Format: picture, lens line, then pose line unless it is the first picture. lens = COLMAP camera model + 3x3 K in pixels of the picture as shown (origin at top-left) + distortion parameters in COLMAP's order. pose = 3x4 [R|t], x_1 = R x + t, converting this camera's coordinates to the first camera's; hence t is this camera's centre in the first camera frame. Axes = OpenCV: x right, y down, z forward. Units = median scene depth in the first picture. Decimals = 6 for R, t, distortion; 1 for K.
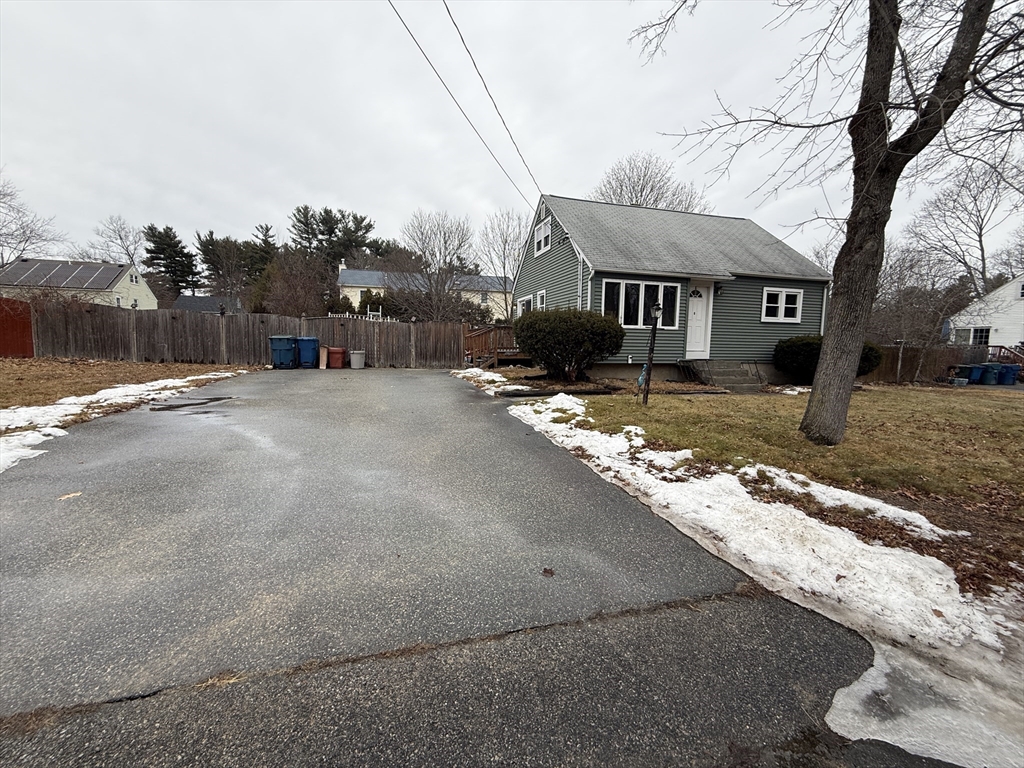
lens RADIAL K [[409.4, 0, 513.0], [0, 409.4, 382.2], [0, 0, 1]] dist [-0.001062, -0.000220]
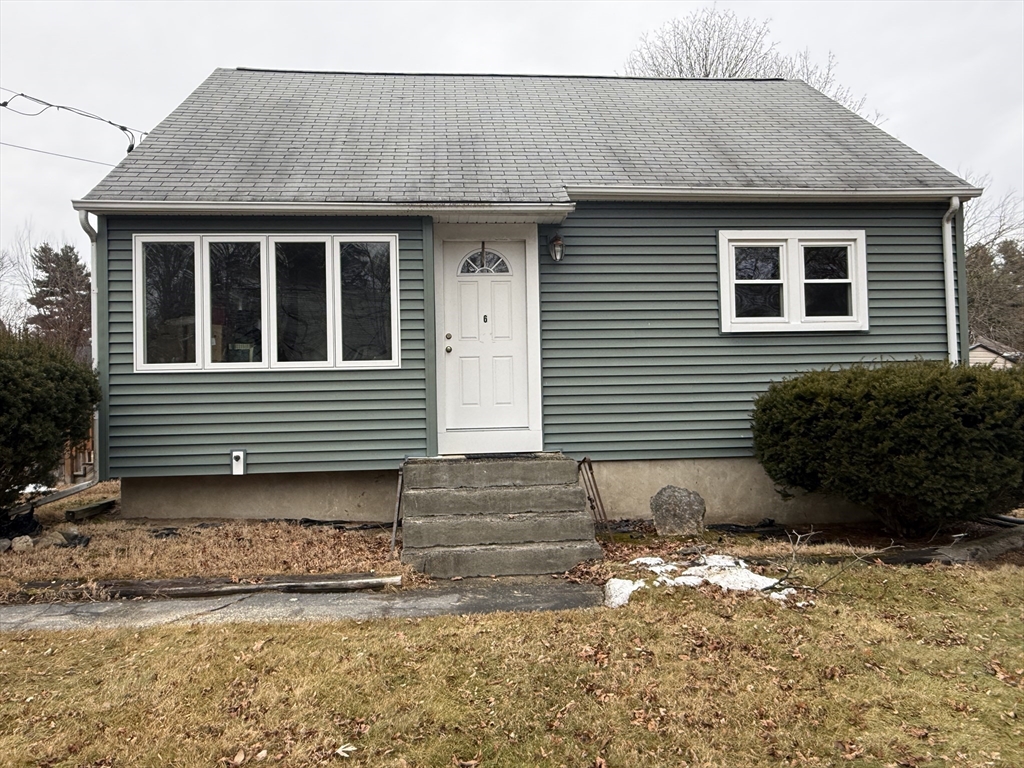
lens RADIAL K [[717.2, 0, 507.2], [0, 717.2, 386.5], [0, 0, 1]] dist [0.041574, -0.078388]
pose [[0.982493, -0.042248, -0.181447, 0.551736], [0.020302, 0.992428, -0.121141, -0.037622], [0.185191, 0.115337, 0.975911, 0.410181]]
